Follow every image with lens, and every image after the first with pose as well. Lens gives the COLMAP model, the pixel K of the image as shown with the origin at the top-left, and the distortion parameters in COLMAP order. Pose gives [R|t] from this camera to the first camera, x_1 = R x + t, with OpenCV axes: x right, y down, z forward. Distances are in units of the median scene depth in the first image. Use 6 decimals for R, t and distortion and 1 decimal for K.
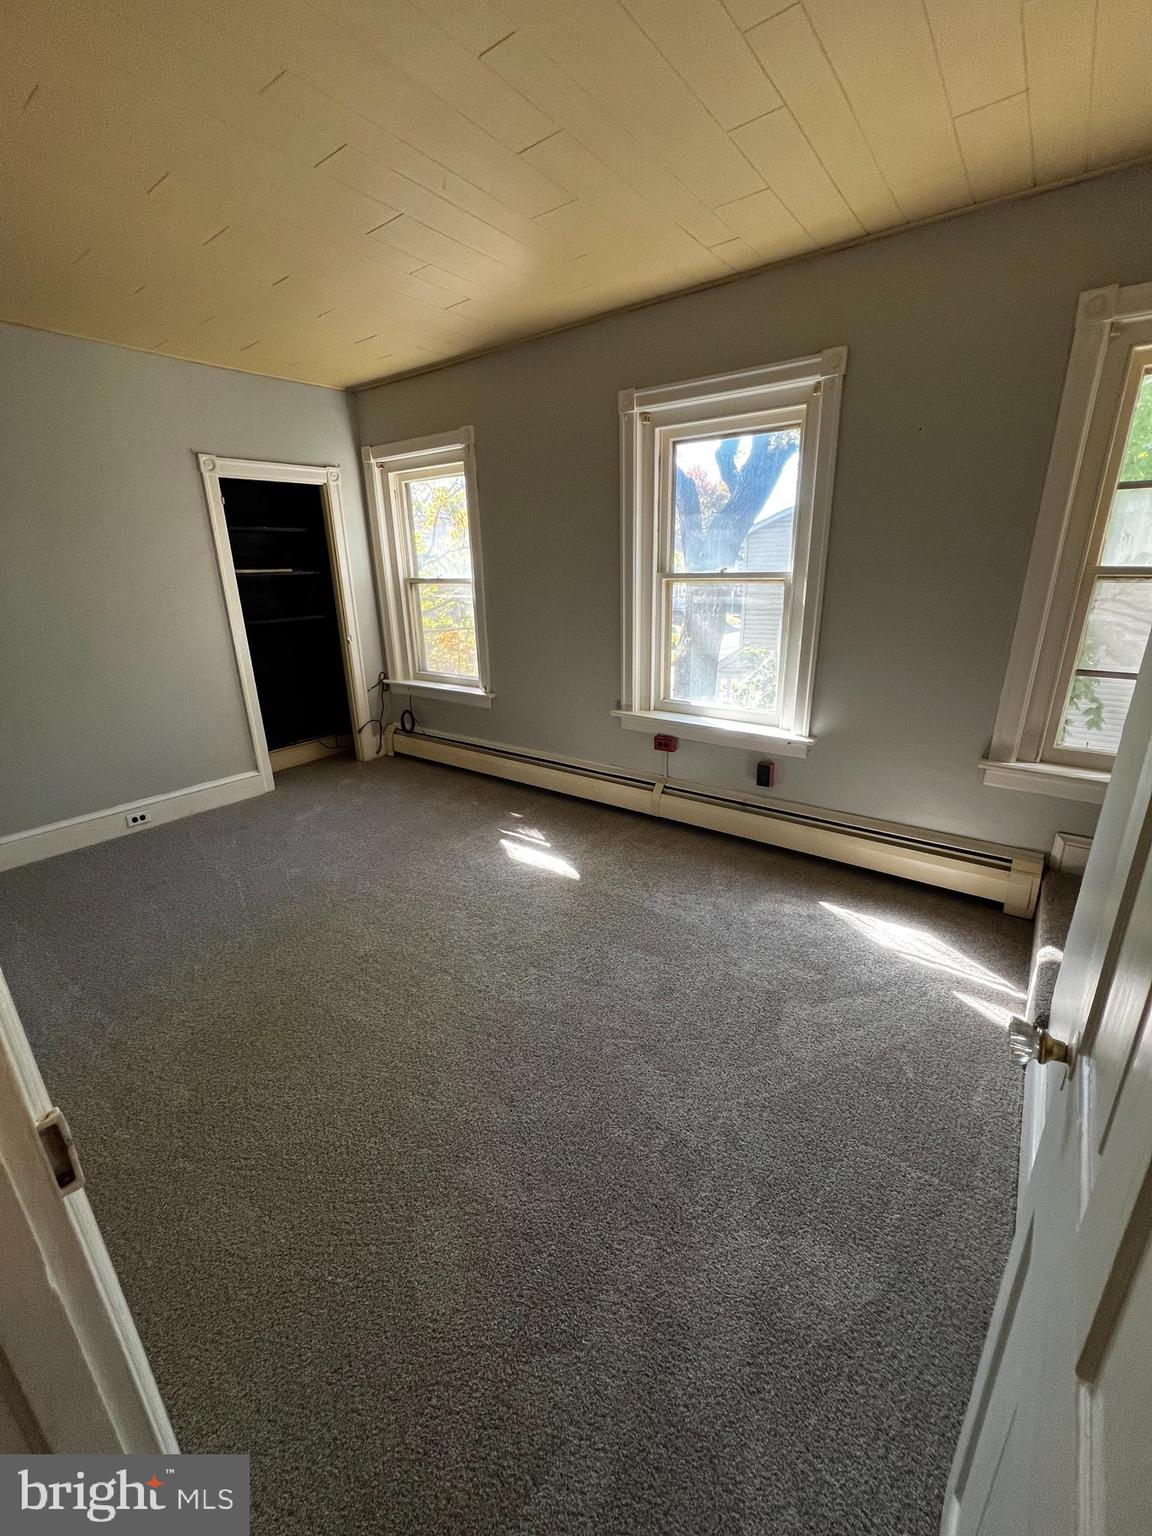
lens RADIAL K [[614.4, 0, 575.5], [0, 614.4, 779.1], [0, 0, 1]] dist [0.001231, 0.000508]
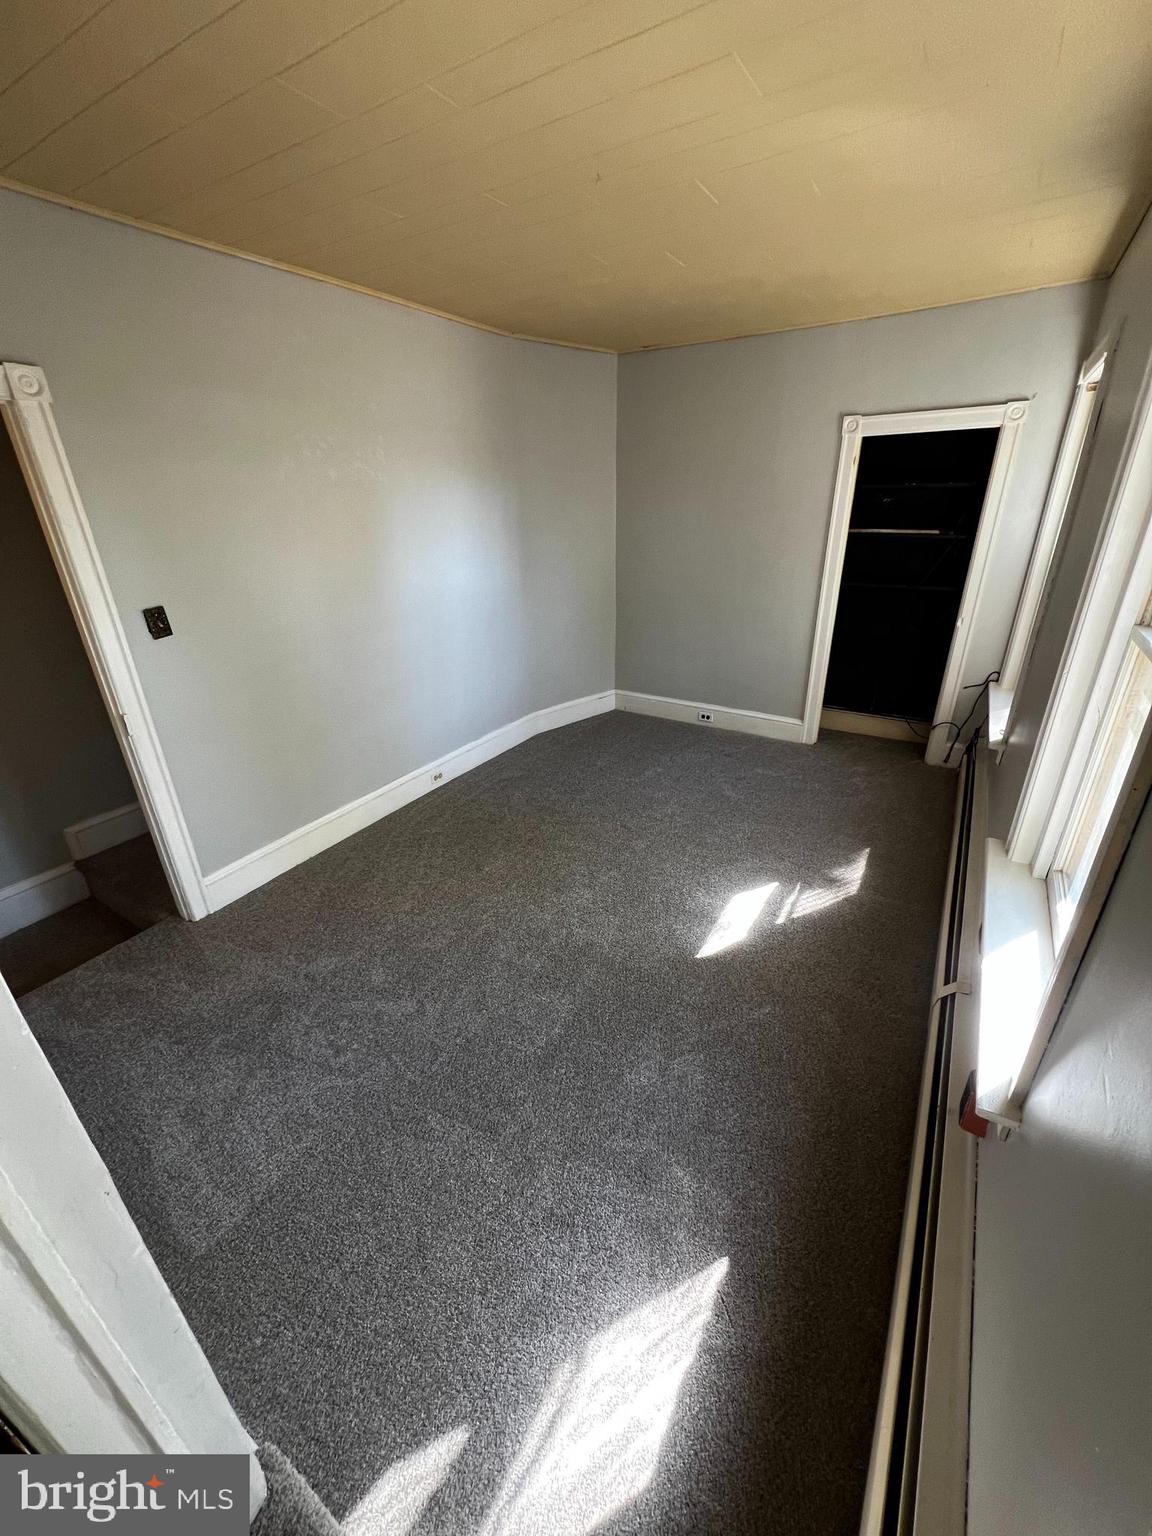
lens RADIAL K [[614.4, 0, 569.9], [0, 614.4, 770.0], [0, 0, 1]] dist [0.001231, 0.000508]
pose [[0.090412, 0.428780, -0.898873, 0.482203], [-0.318743, 0.867553, 0.381779, -0.238859], [0.943519, 0.251992, 0.215108, 0.449918]]
